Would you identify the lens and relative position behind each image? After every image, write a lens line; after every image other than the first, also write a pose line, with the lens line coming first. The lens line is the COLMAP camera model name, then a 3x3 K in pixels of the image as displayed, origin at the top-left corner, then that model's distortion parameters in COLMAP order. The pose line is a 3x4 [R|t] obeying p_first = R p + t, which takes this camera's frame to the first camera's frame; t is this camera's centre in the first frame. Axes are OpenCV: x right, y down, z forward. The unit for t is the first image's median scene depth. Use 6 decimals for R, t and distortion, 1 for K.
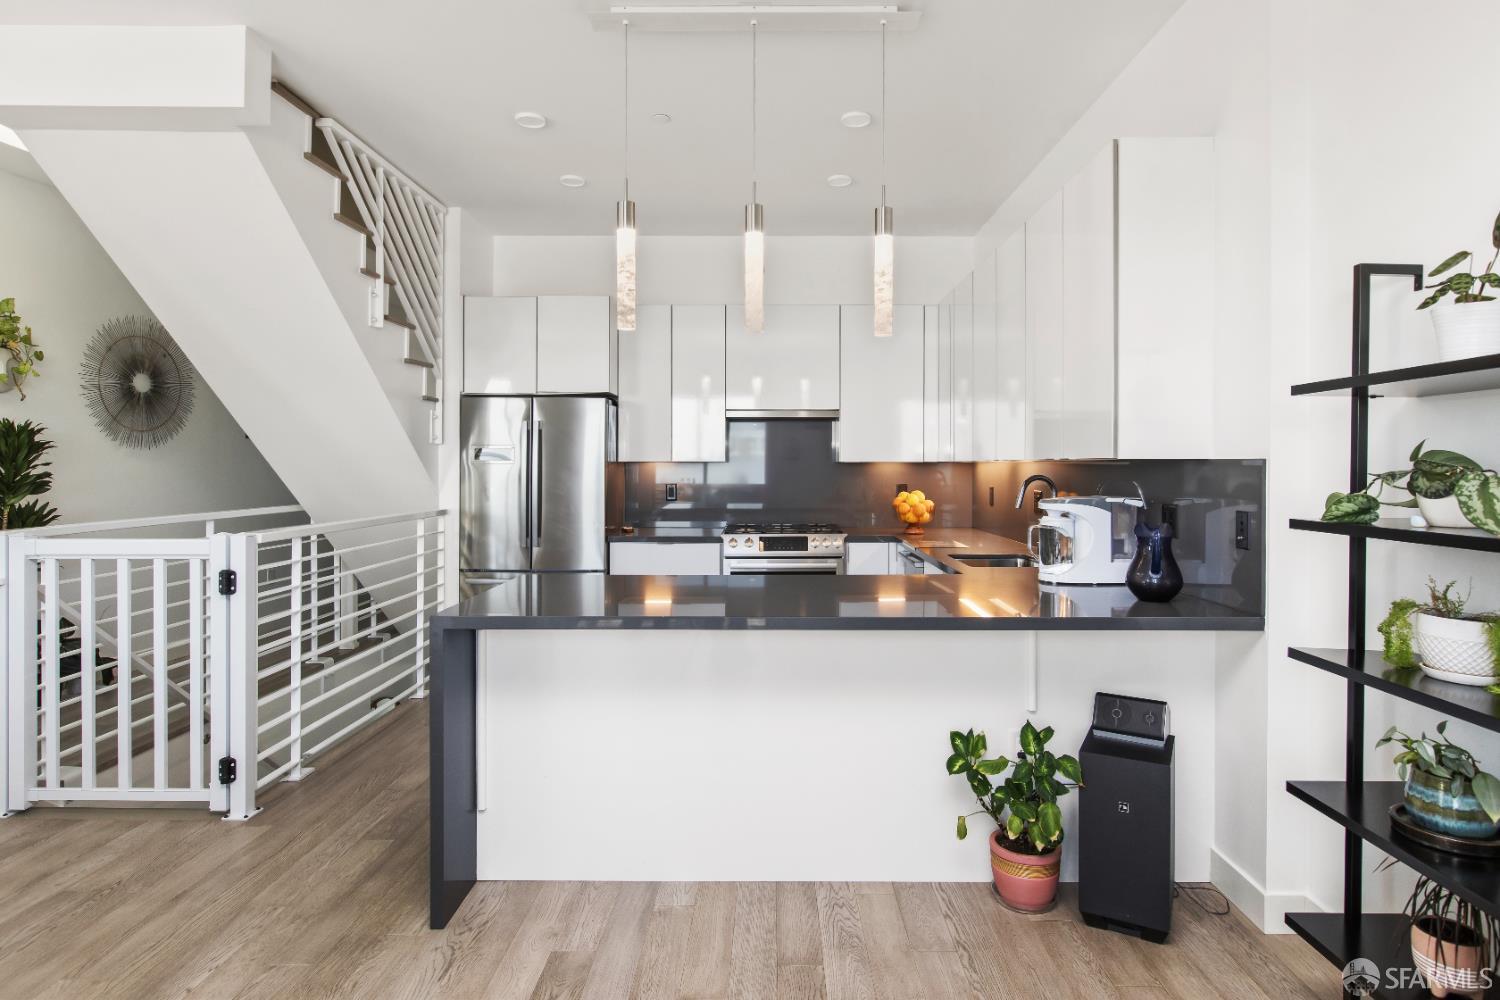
lens RADIAL K [[830.5, 0, 754.5], [0, 830.5, 466.5], [0, 0, 1]] dist [-0.000221, -0.000419]
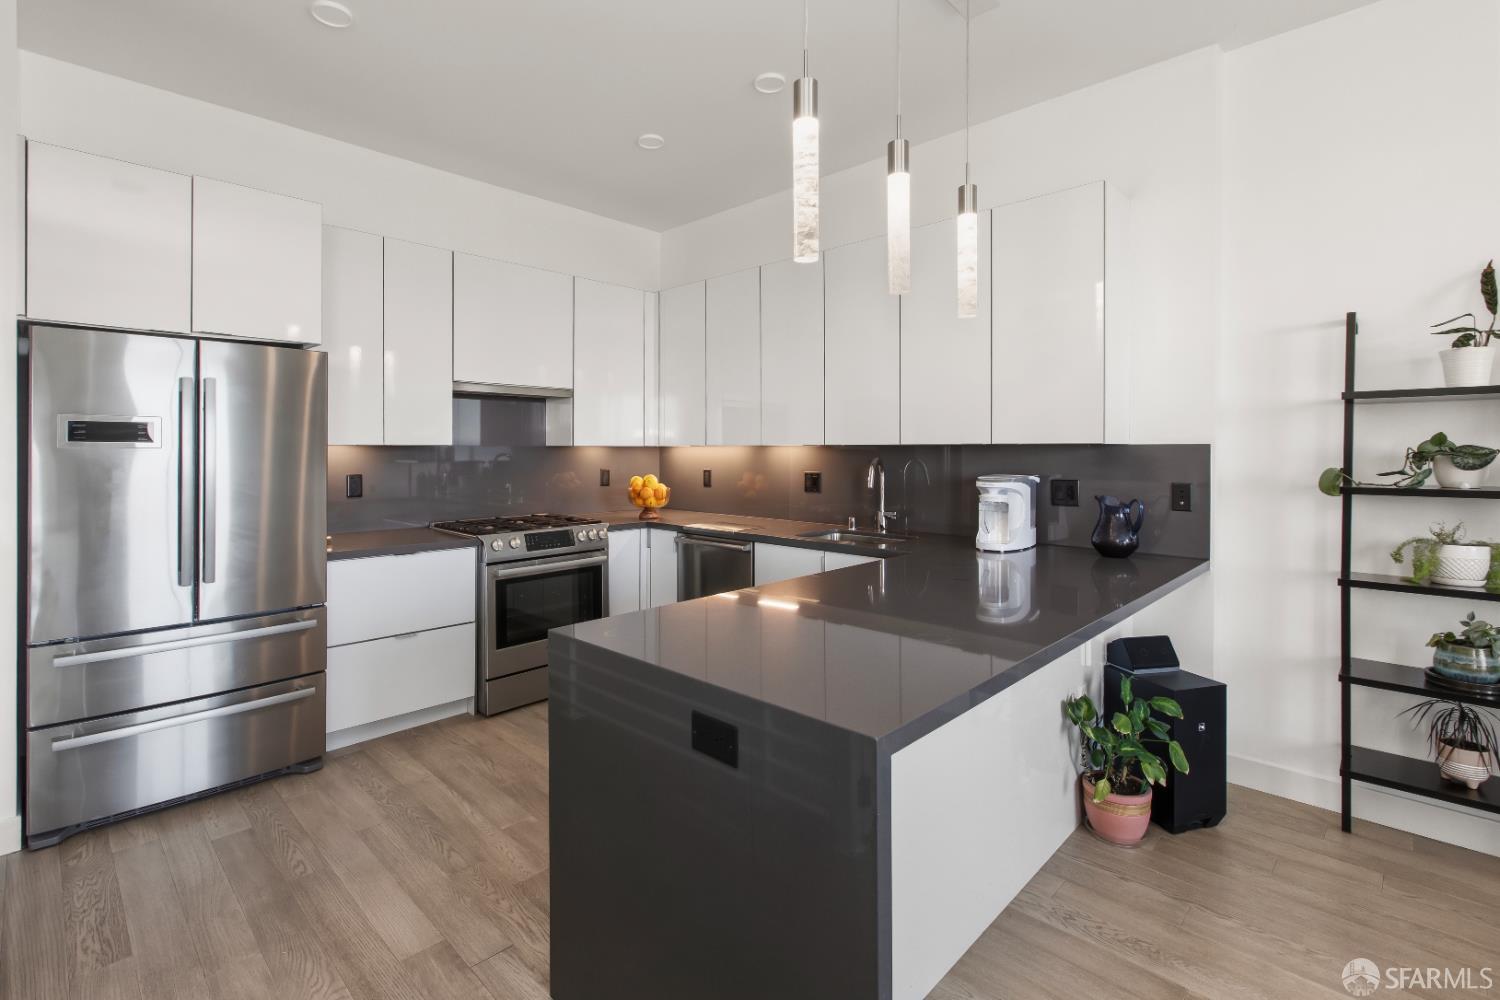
lens RADIAL K [[699.5, 0, 729.9], [0, 699.5, 449.1], [0, 0, 1]] dist [-0.003265, -0.000454]
pose [[0.696058, -0.001936, 0.717983, -0.673264], [0.003586, 0.999993, -0.000780, -0.002237], [-0.717977, 0.003118, 0.696060, 0.669254]]
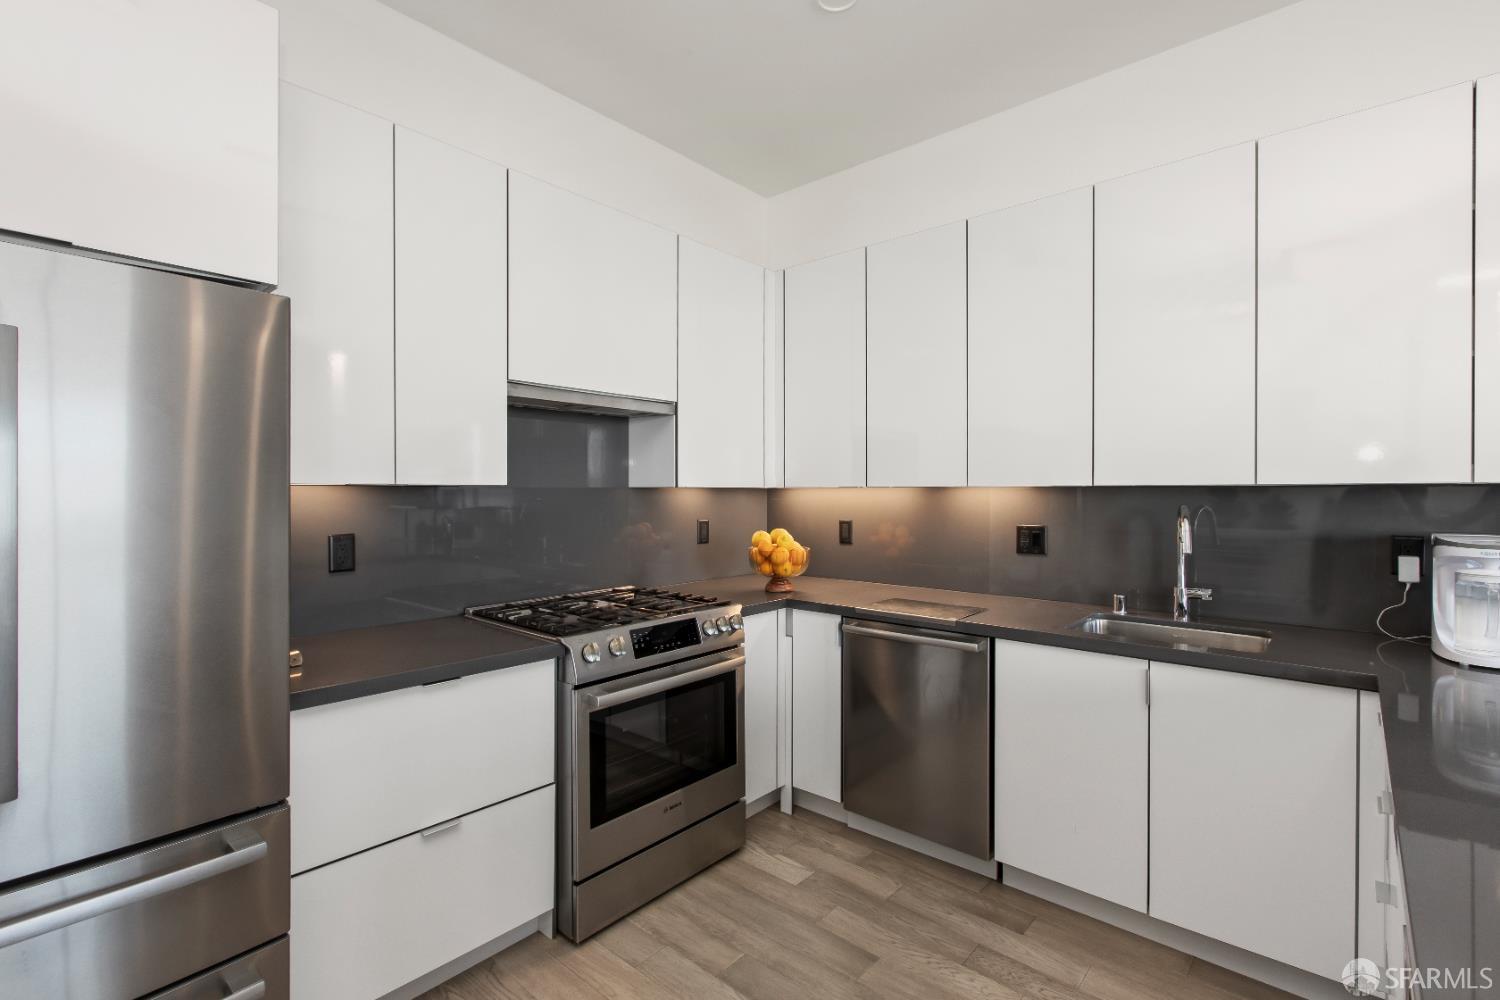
lens RADIAL K [[684.1, 0, 755.3], [0, 684.1, 495.3], [0, 0, 1]] dist [-0.000036, 0.000210]
pose [[0.650801, -0.005619, 0.759228, -0.497596], [0.003114, 0.999984, 0.004731, -0.004068], [-0.759242, -0.000714, 0.650808, 1.253493]]
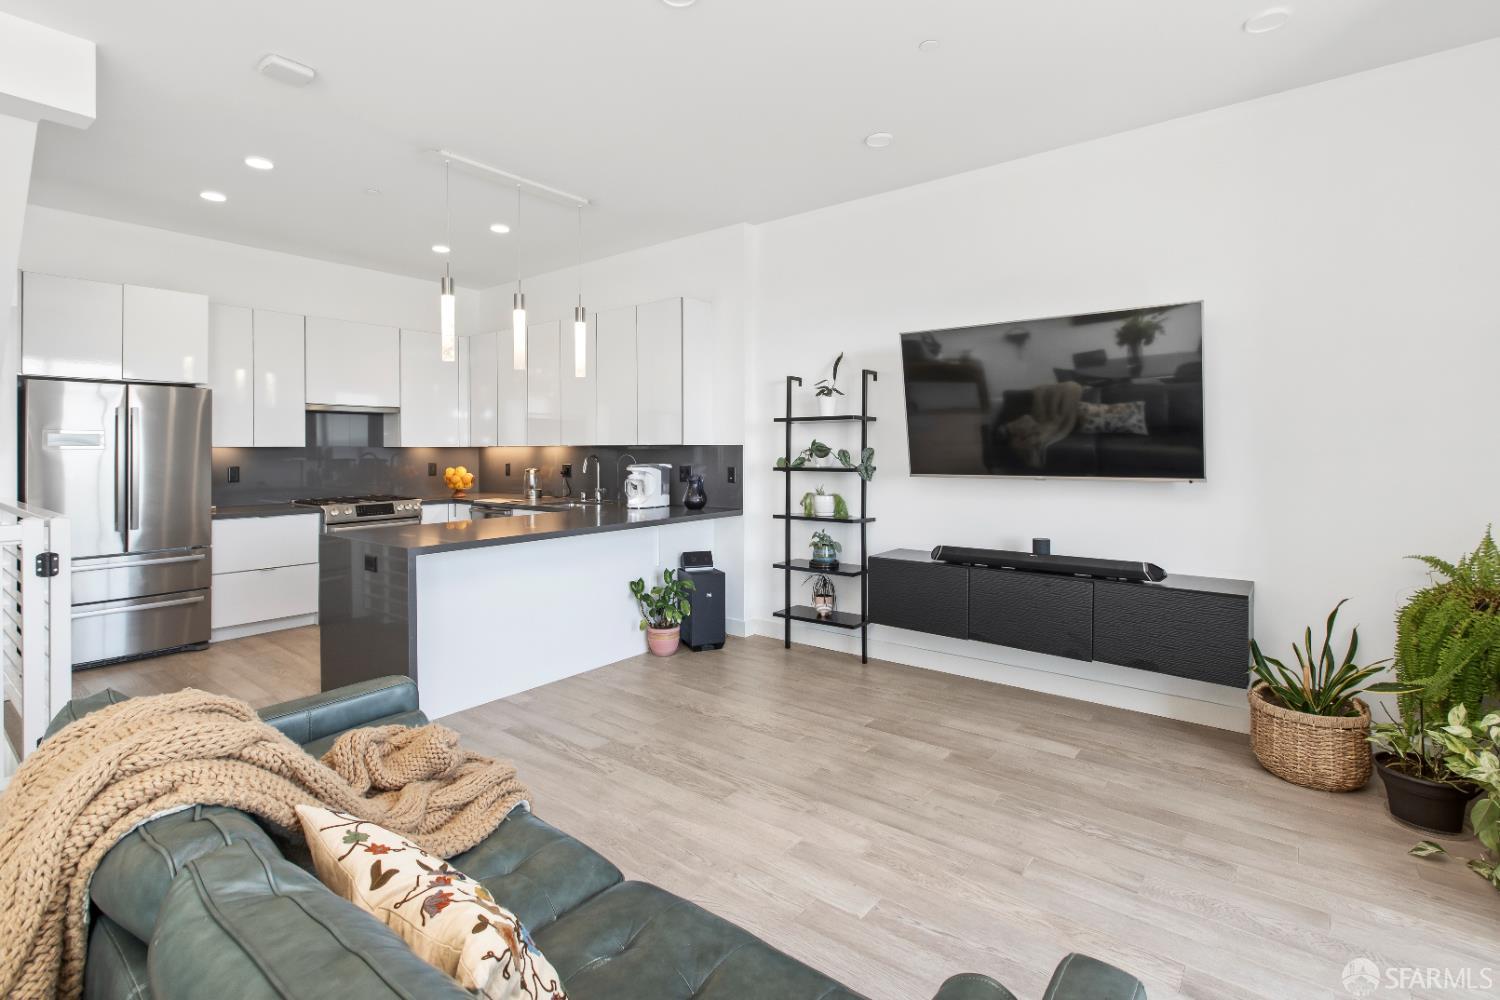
lens RADIAL K [[700.9, 0, 744.9], [0, 700.9, 448.0], [0, 0, 1]] dist [-0.001517, -0.000651]
pose [[0.610358, -0.002921, 0.792120, -0.900004], [0.006238, 0.999980, -0.001119, 0.001480], [-0.792101, 0.005624, 0.610364, -0.241240]]
